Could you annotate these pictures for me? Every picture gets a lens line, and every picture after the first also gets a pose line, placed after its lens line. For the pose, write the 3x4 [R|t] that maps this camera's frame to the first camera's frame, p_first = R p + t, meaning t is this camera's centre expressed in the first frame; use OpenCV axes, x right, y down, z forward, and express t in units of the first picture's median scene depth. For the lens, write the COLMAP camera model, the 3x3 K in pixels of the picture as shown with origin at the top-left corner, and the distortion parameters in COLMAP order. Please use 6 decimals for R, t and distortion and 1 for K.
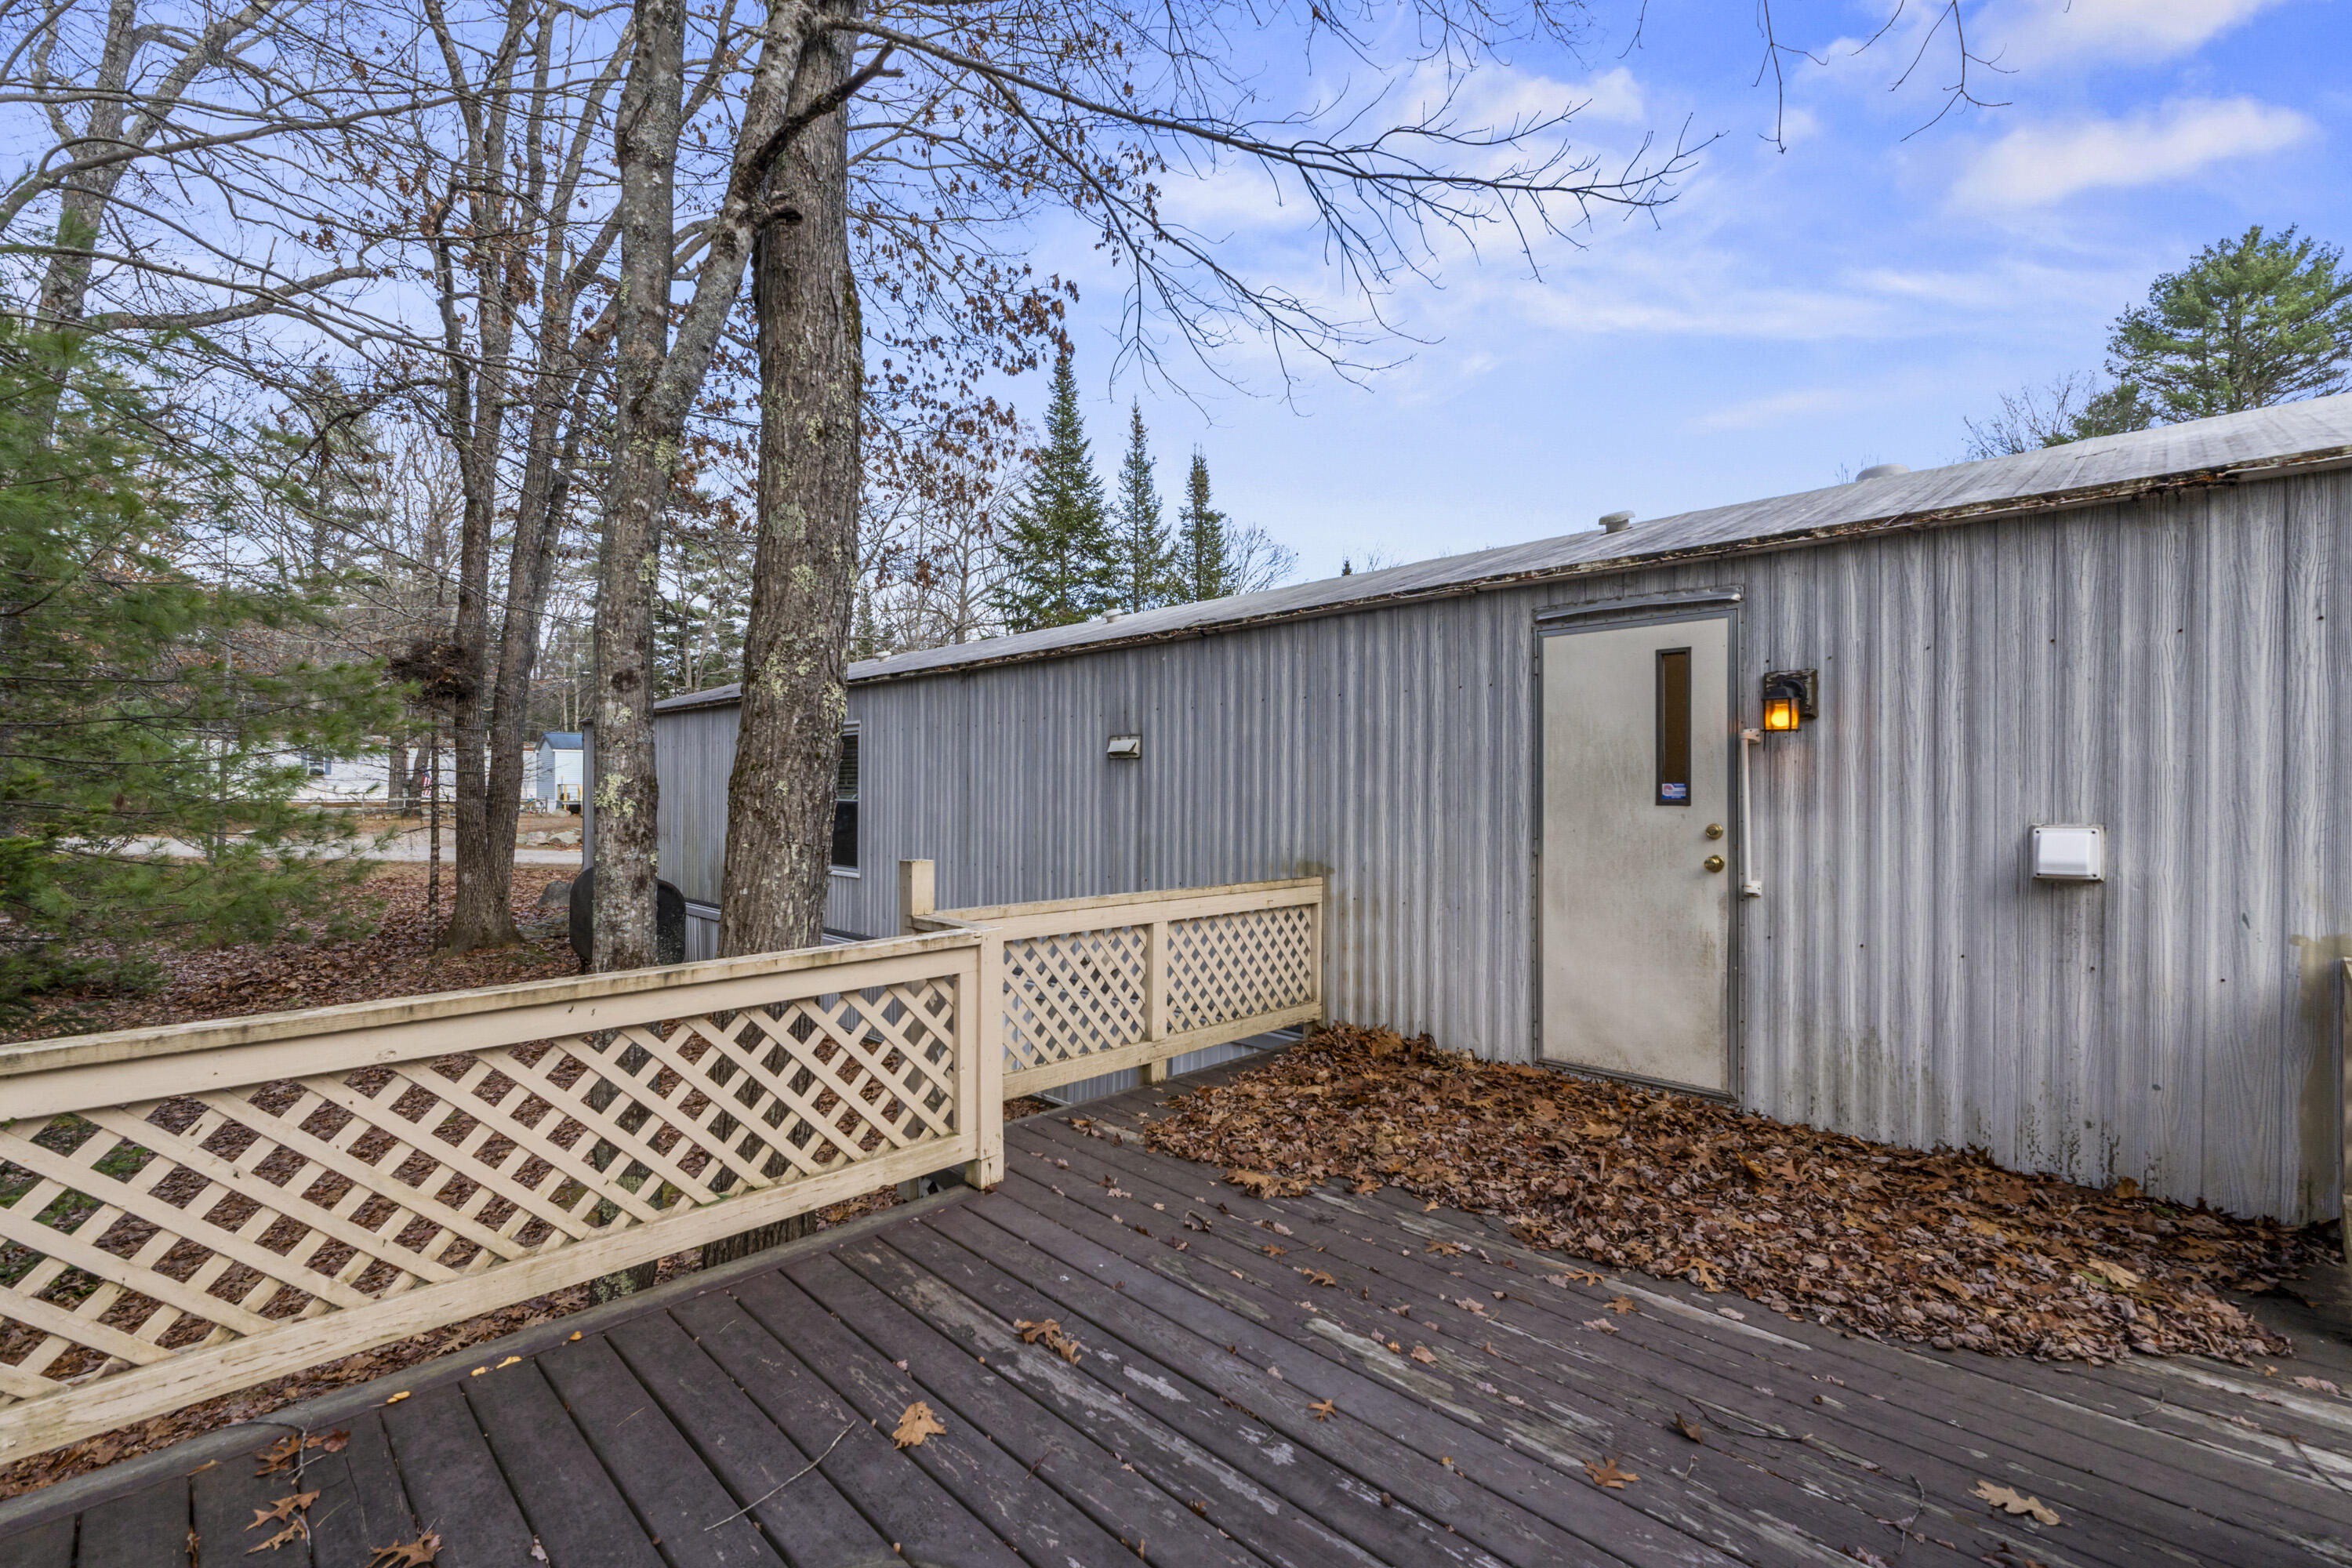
lens RADIAL K [[994.2, 0, 1182.8], [0, 994.2, 783.9], [0, 0, 1]] dist [-0.007366, 0.000002]
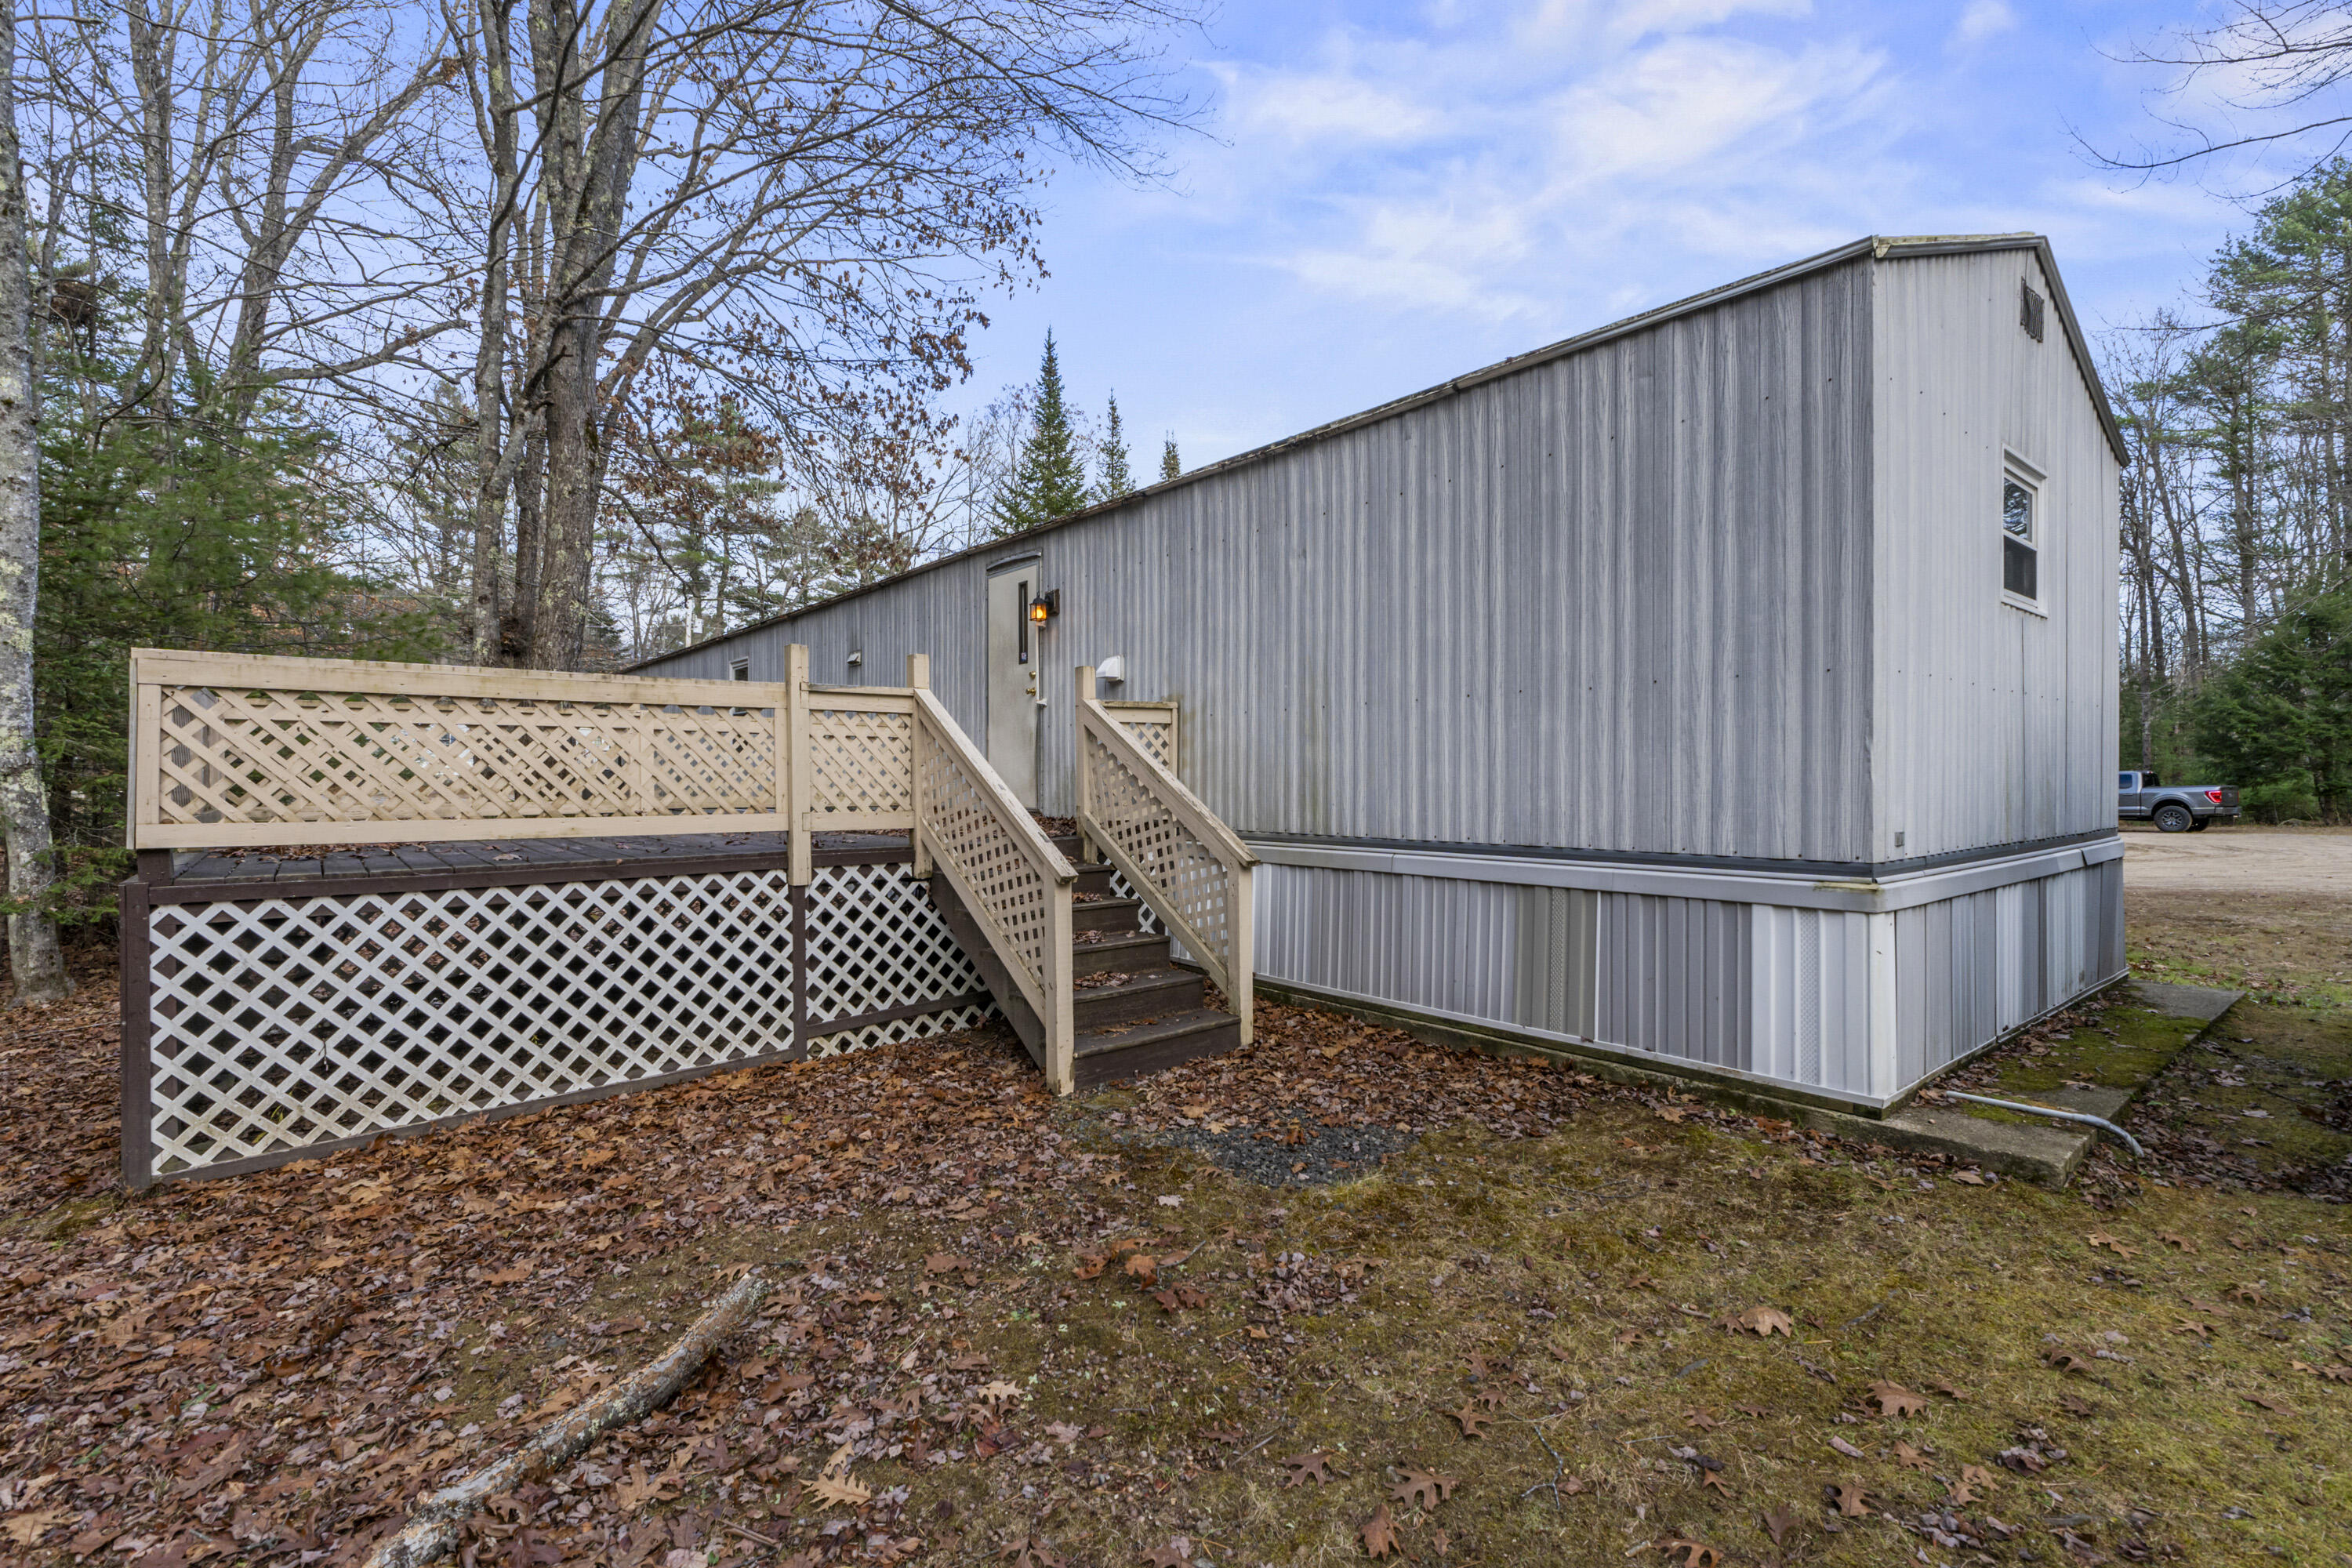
lens RADIAL K [[1040.8, 0, 1165.1], [0, 1040.8, 778.2], [0, 0, 1]] dist [-0.005722, -0.000837]
pose [[0.993079, 0.000506, -0.117444, 0.211613], [0.000212, 0.999981, 0.006101, 0.048508], [0.117445, -0.006084, 0.993061, -0.202226]]
